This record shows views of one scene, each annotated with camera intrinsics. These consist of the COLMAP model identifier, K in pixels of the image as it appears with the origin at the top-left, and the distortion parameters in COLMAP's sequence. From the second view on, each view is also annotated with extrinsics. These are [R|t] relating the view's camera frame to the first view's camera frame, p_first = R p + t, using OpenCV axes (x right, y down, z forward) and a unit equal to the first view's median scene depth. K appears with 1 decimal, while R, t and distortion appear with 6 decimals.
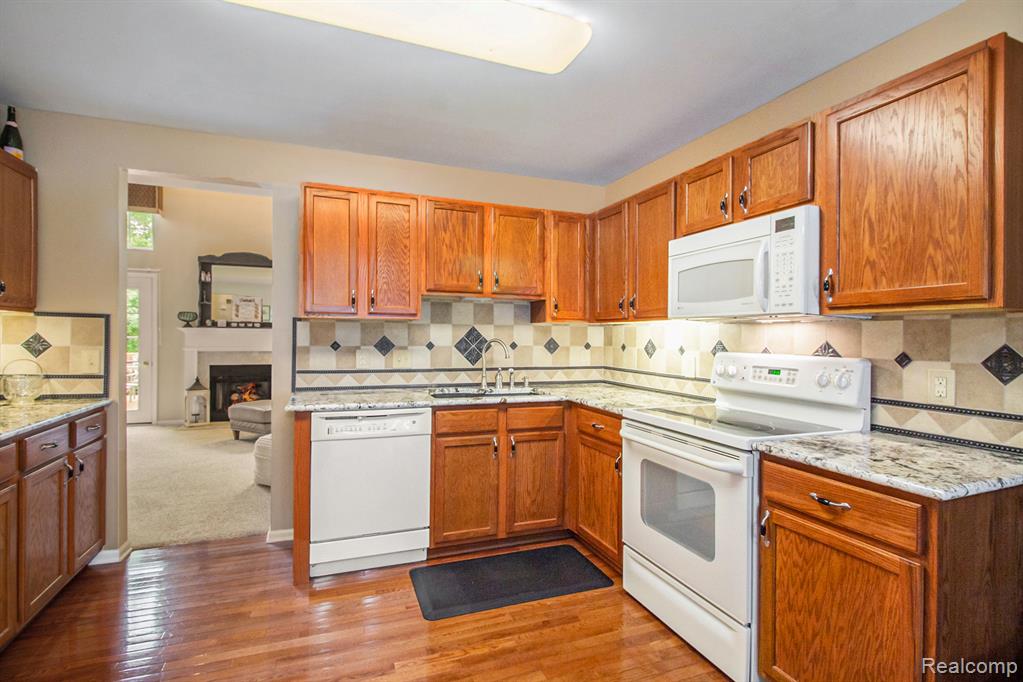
lens RADIAL K [[496.7, 0, 515.3], [0, 496.7, 340.2], [0, 0, 1]] dist [0.008141, -0.011838]
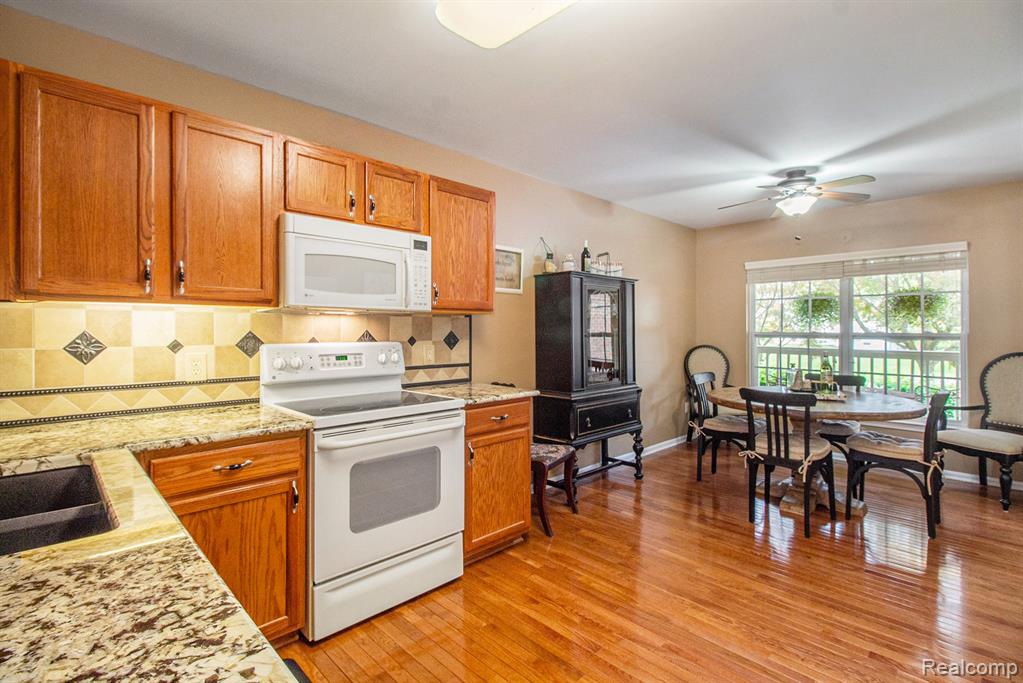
lens RADIAL K [[496.7, 0, 512.9], [0, 496.7, 337.2], [0, 0, 1]] dist [0.008141, -0.011838]
pose [[-0.424684, -0.027101, 0.904936, -0.692332], [0.000290, 0.999548, 0.030070, -0.018161], [-0.905341, 0.013033, -0.424484, 1.156702]]
